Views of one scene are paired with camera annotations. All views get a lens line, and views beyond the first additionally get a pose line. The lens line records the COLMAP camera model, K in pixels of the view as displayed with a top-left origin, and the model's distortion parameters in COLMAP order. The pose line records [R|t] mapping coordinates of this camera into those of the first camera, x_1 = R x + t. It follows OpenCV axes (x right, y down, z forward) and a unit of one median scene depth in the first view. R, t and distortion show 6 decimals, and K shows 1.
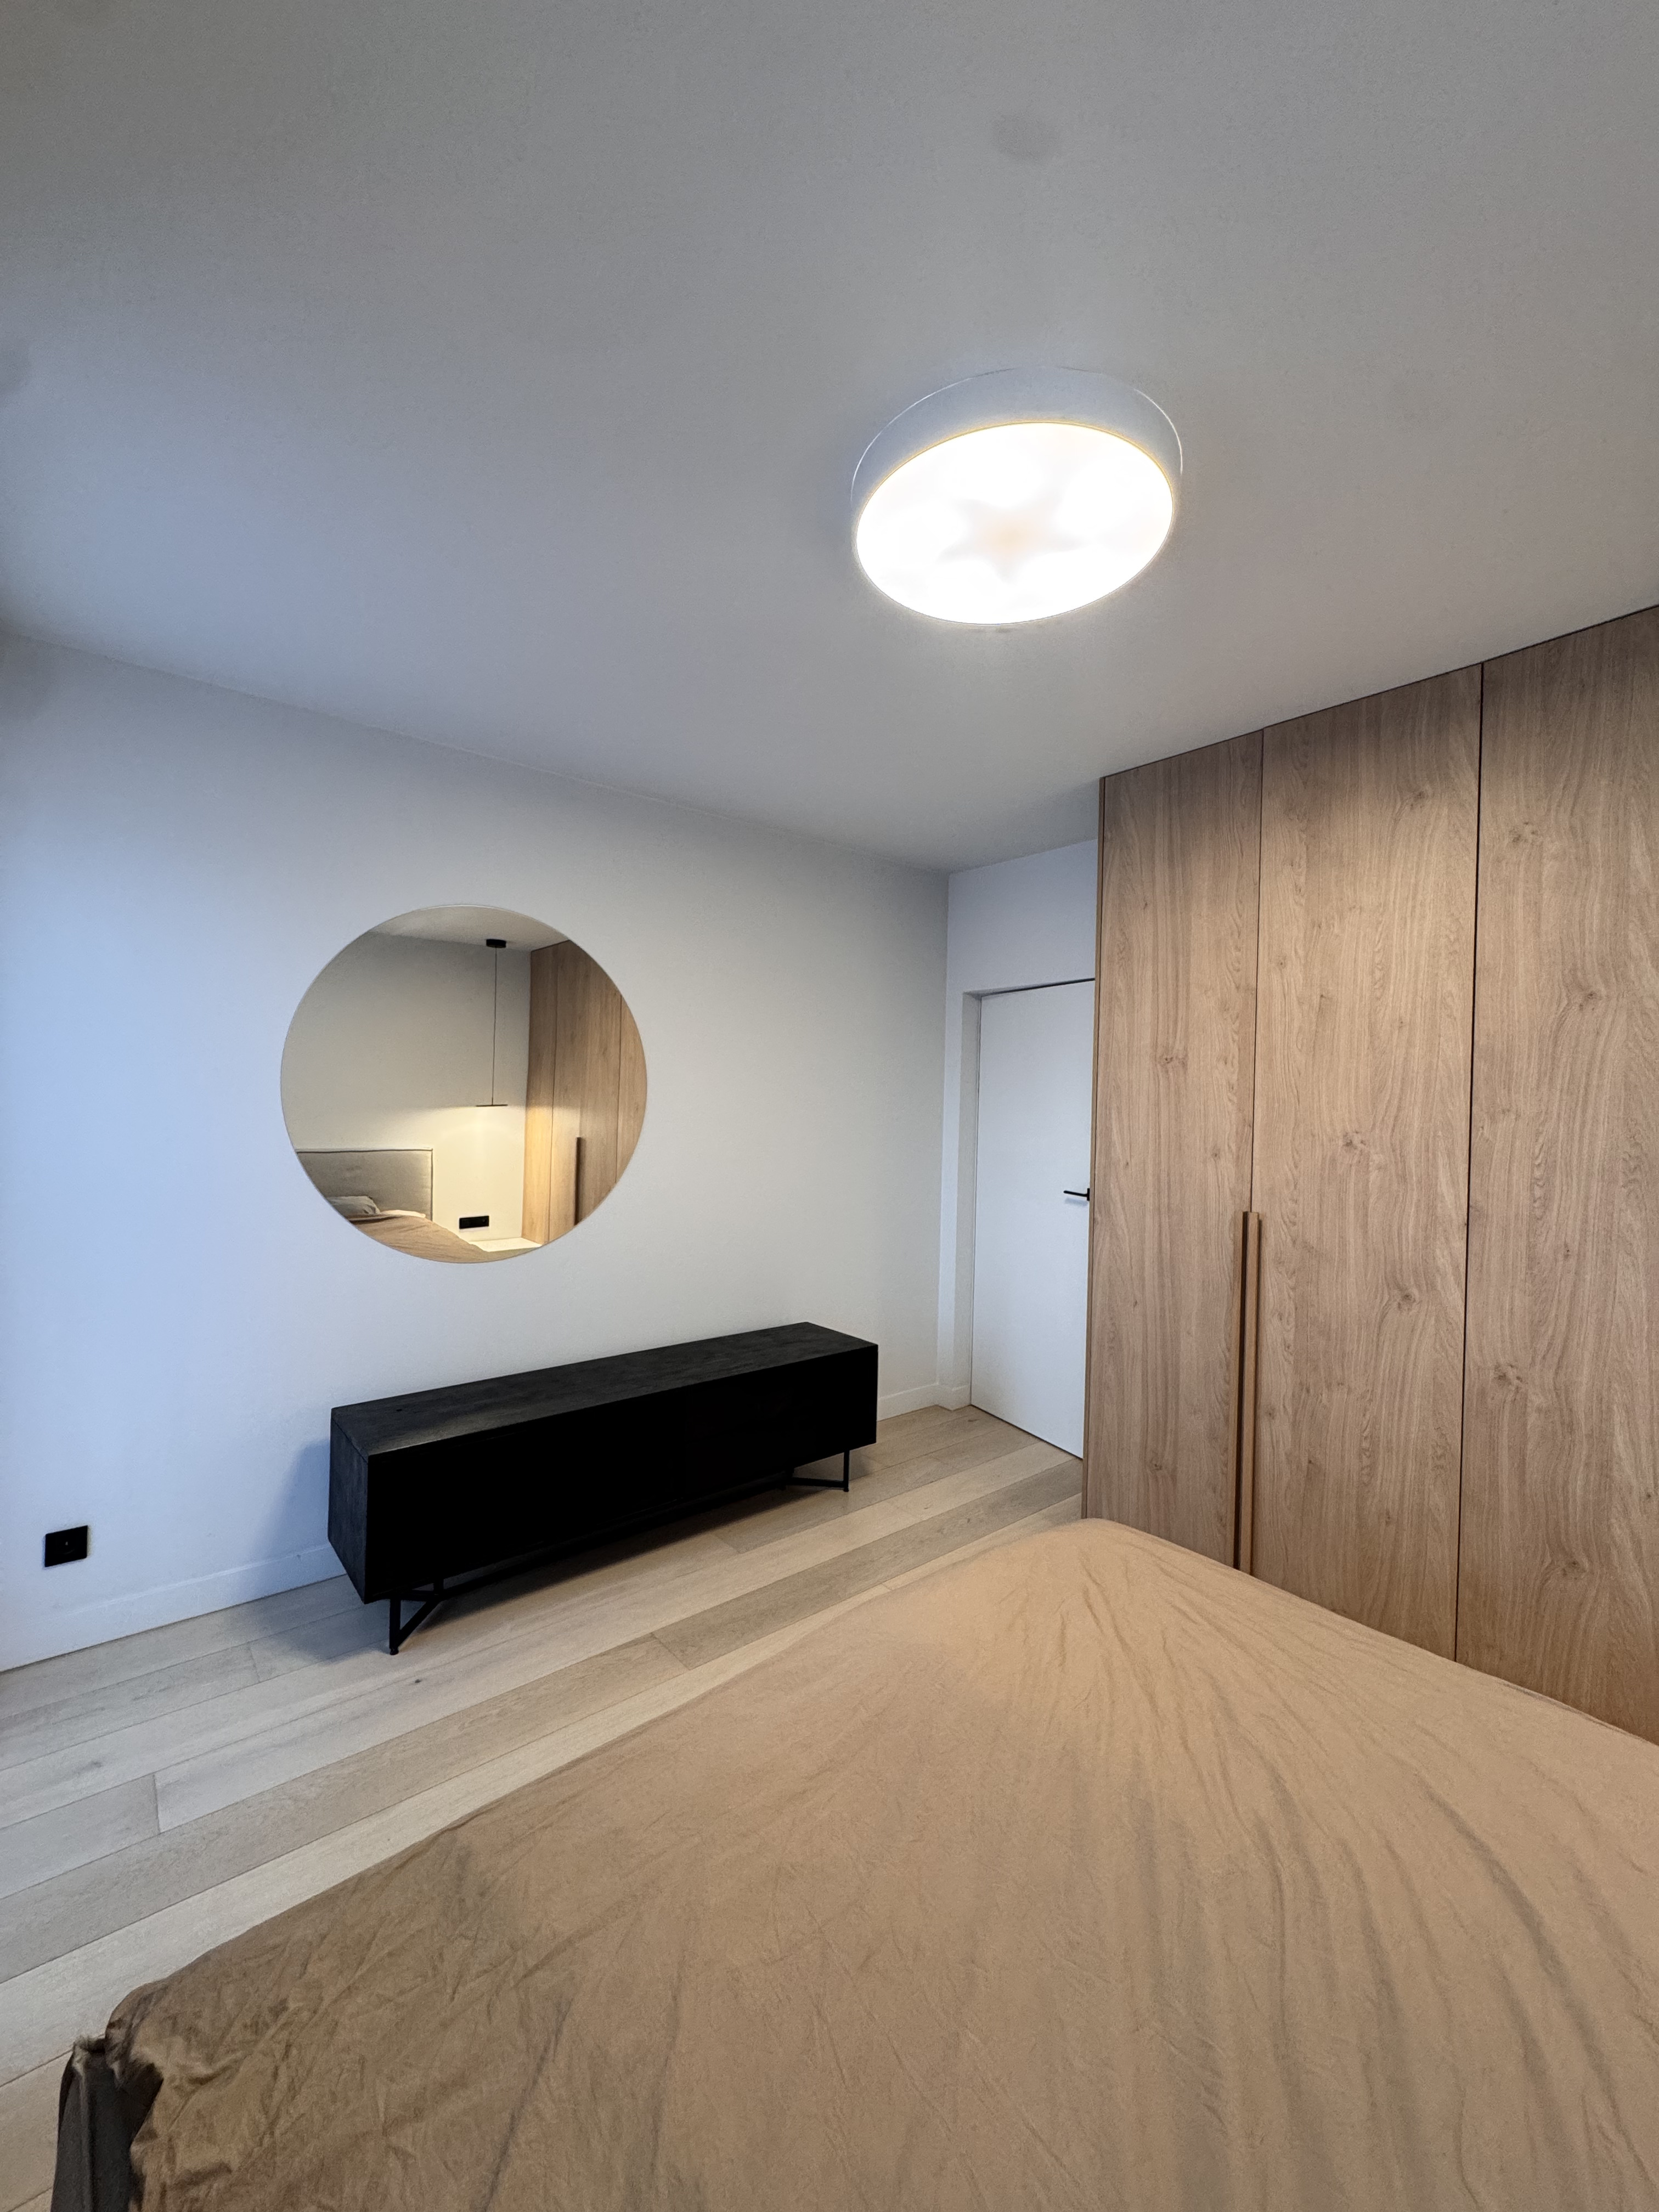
lens RADIAL K [[884.6, 0, 827.4], [0, 884.6, 1109.5], [0, 0, 1]] dist [-0.001615, -0.000390]
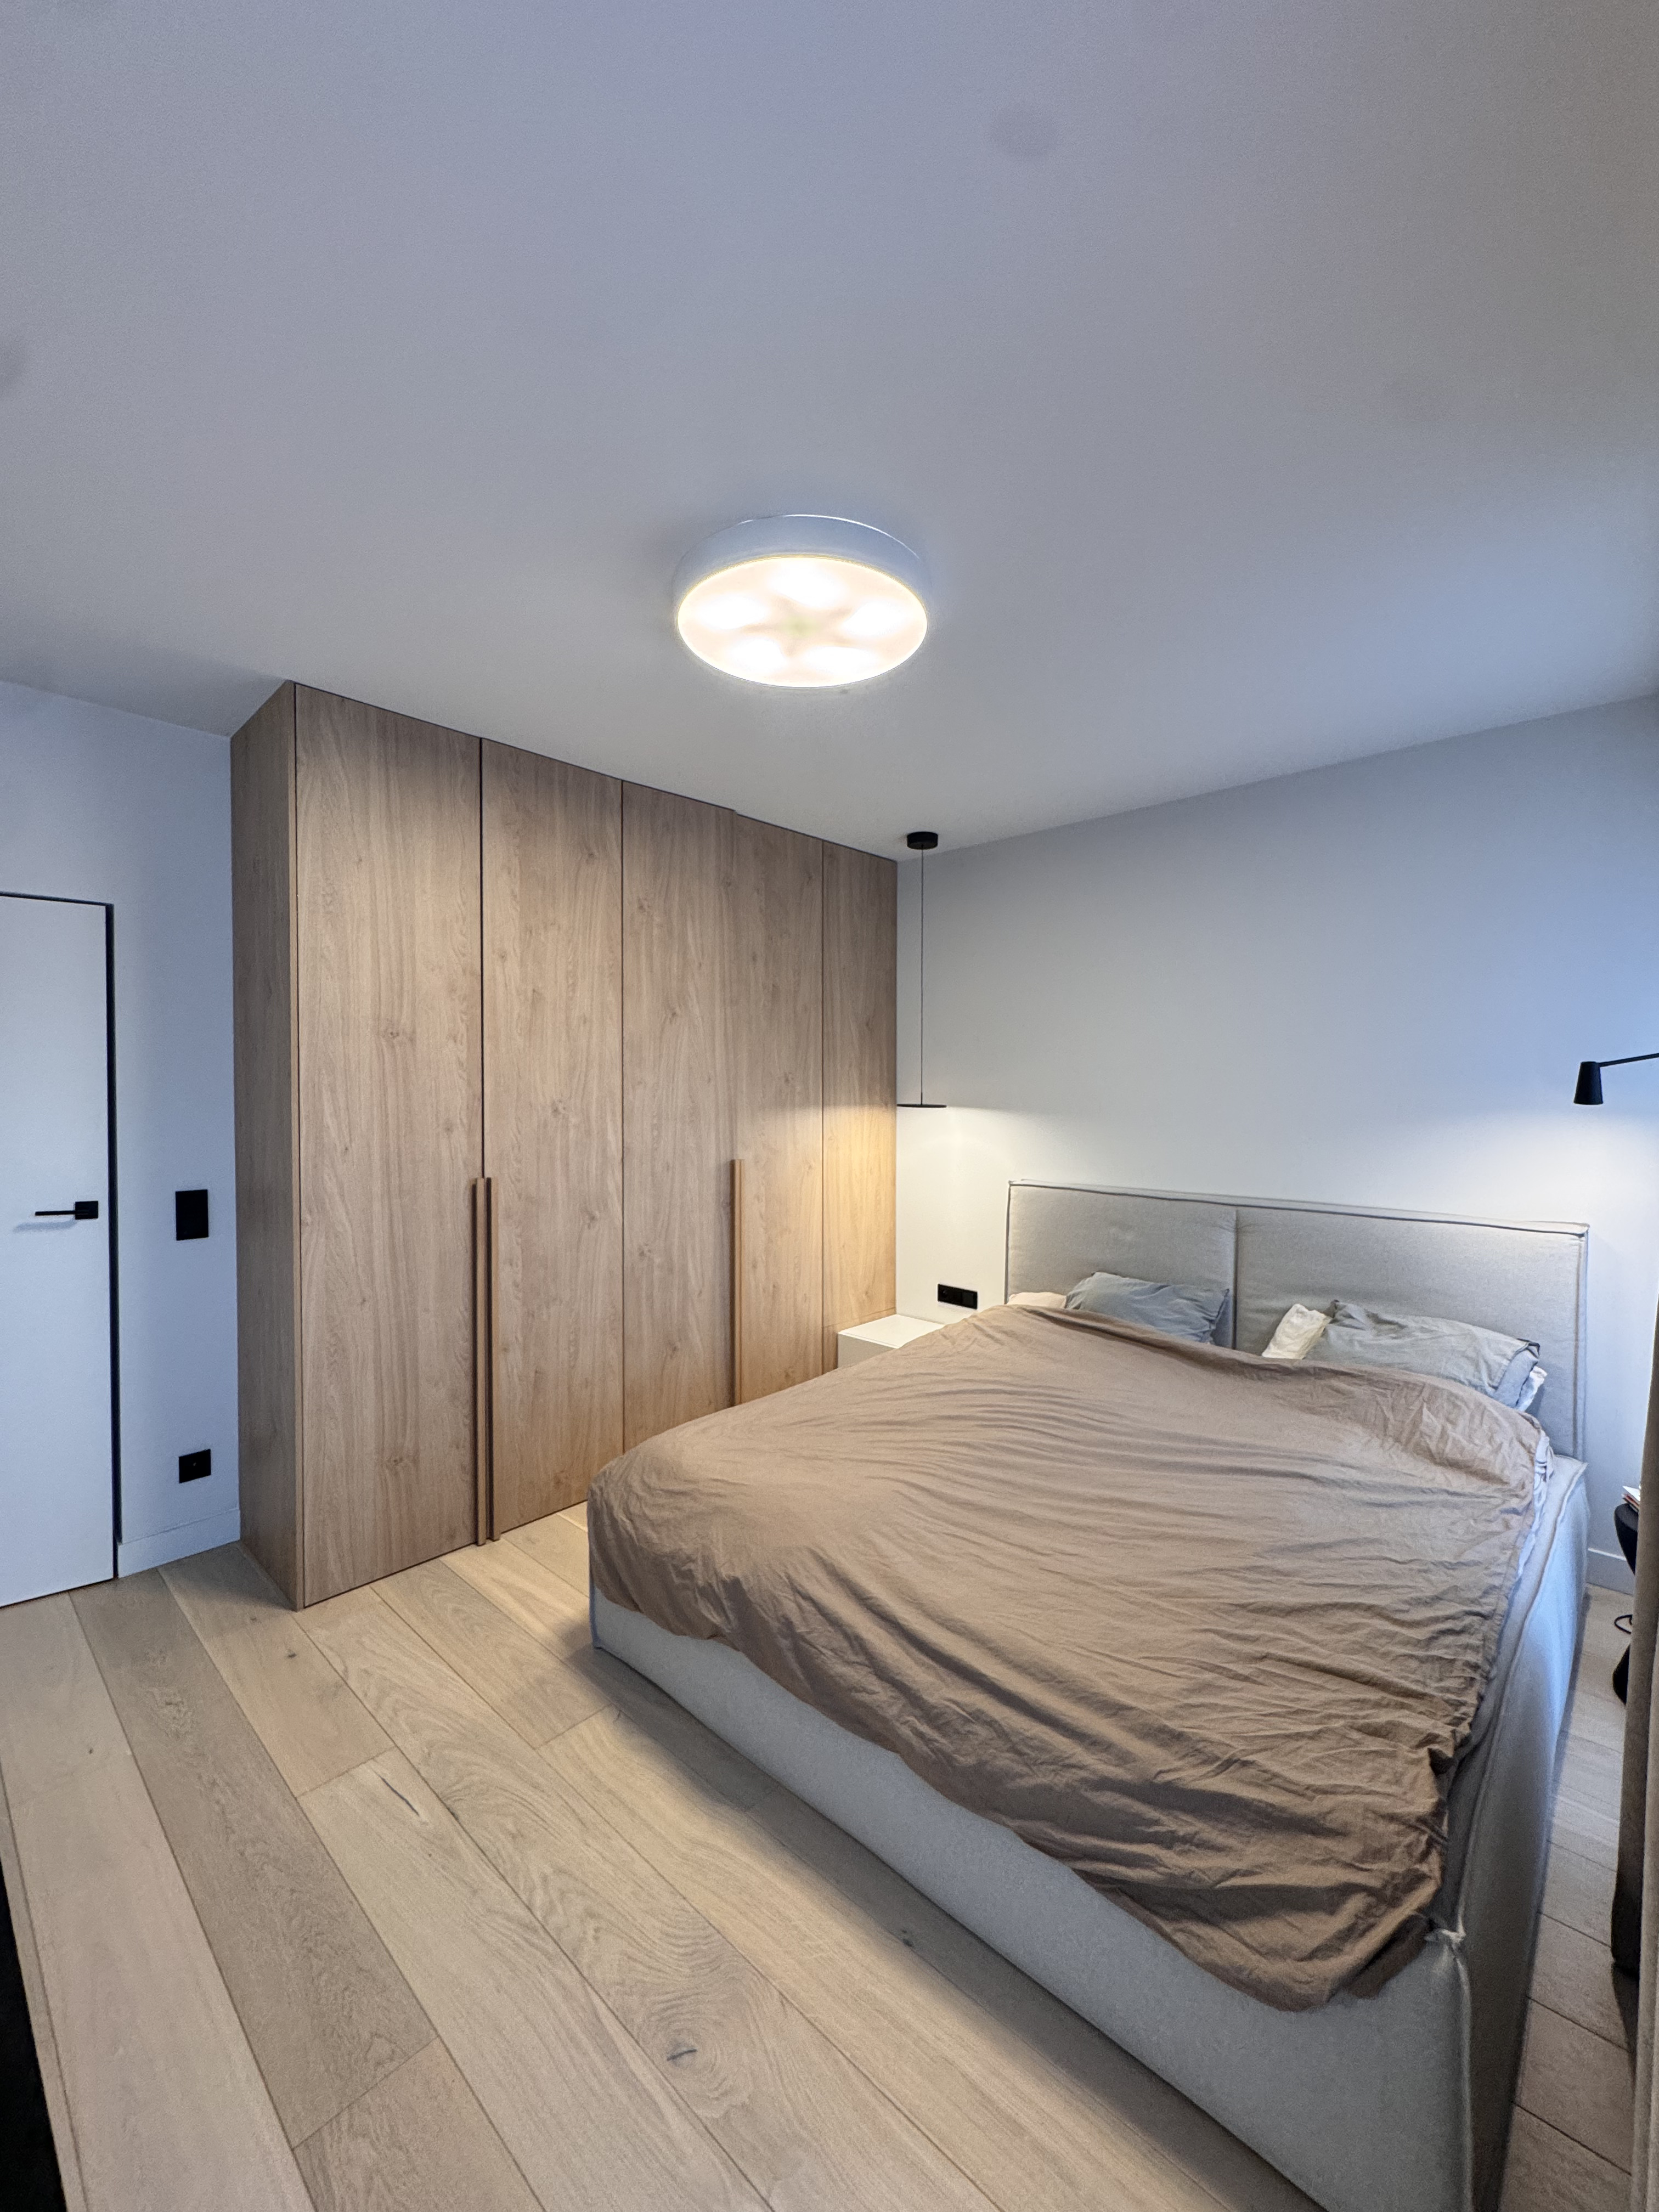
lens RADIAL K [[884.6, 0, 827.2], [0, 884.6, 1105.4], [0, 0, 1]] dist [-0.001615, -0.000390]
pose [[-0.122200, -0.045657, 0.991455, -0.700987], [0.004604, 0.998905, 0.046568, -0.025313], [-0.992495, 0.010255, -0.121856, 0.746011]]
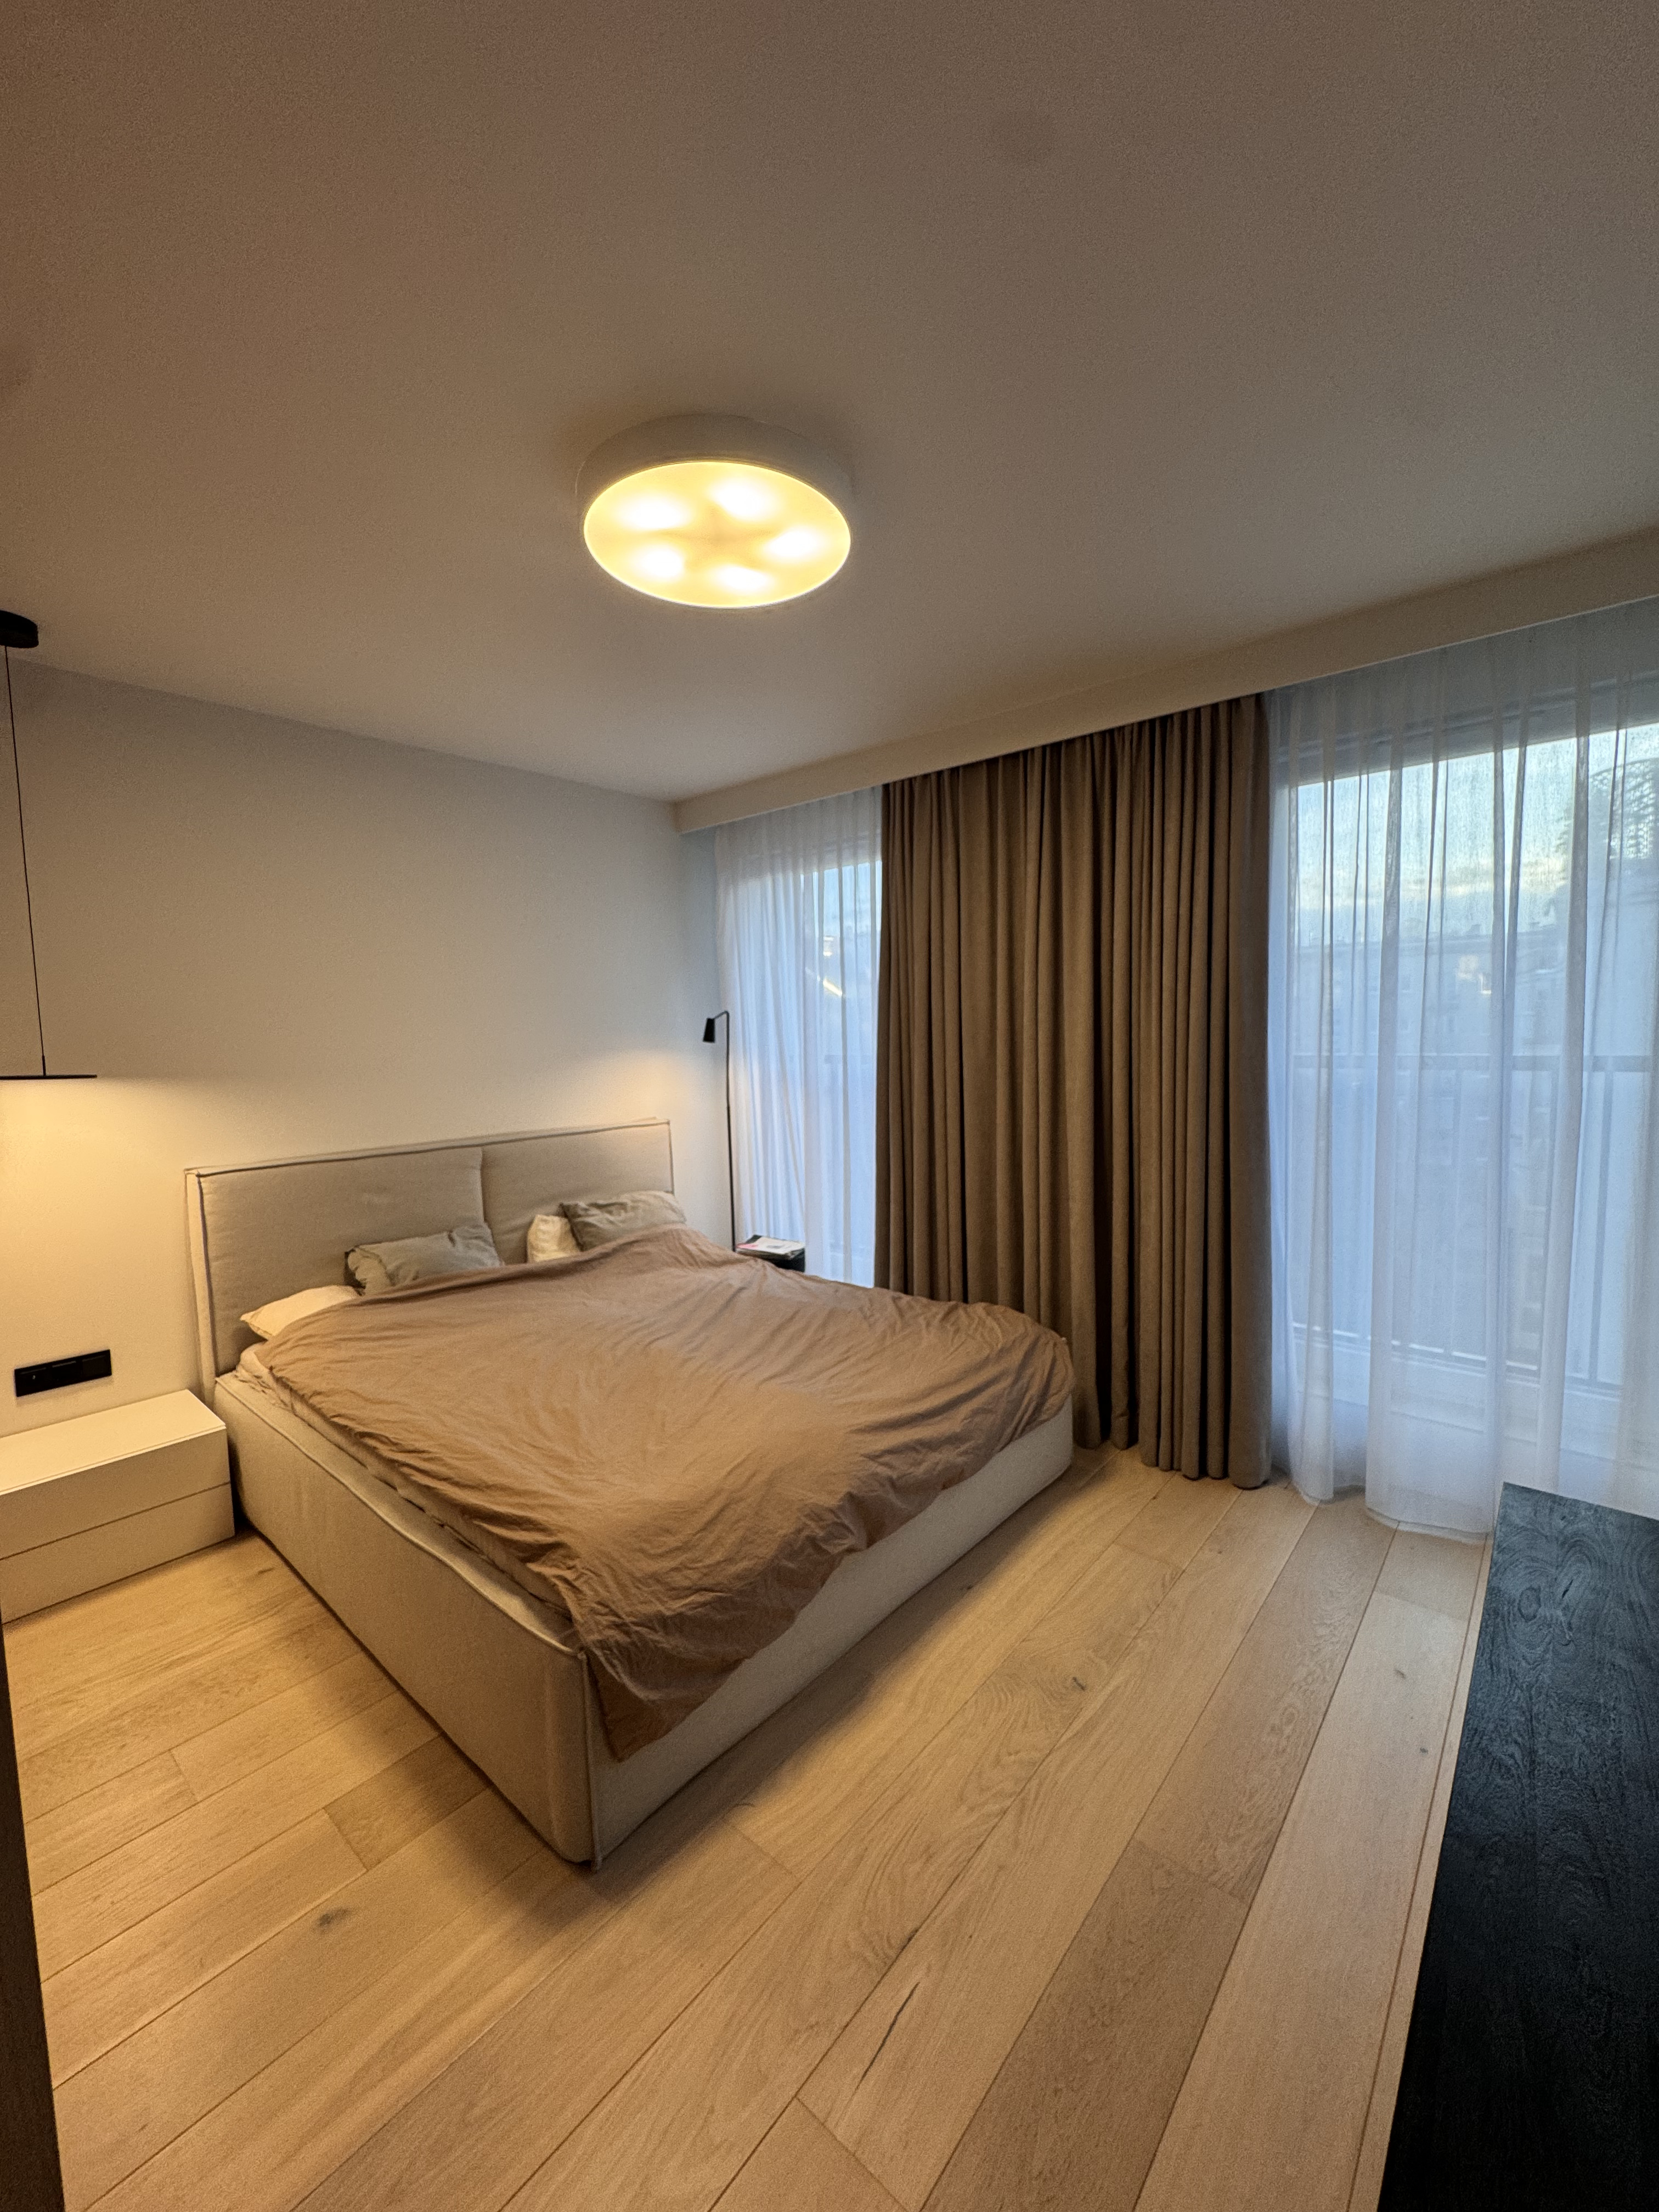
lens RADIAL K [[884.6, 0, 832.2], [0, 884.6, 1104.6], [0, 0, 1]] dist [-0.001615, -0.000390]
pose [[-0.987755, 0.007418, -0.155835, 0.162111], [-0.006189, 0.996219, 0.086651, -0.007914], [0.155888, 0.086555, -0.983975, 1.481036]]
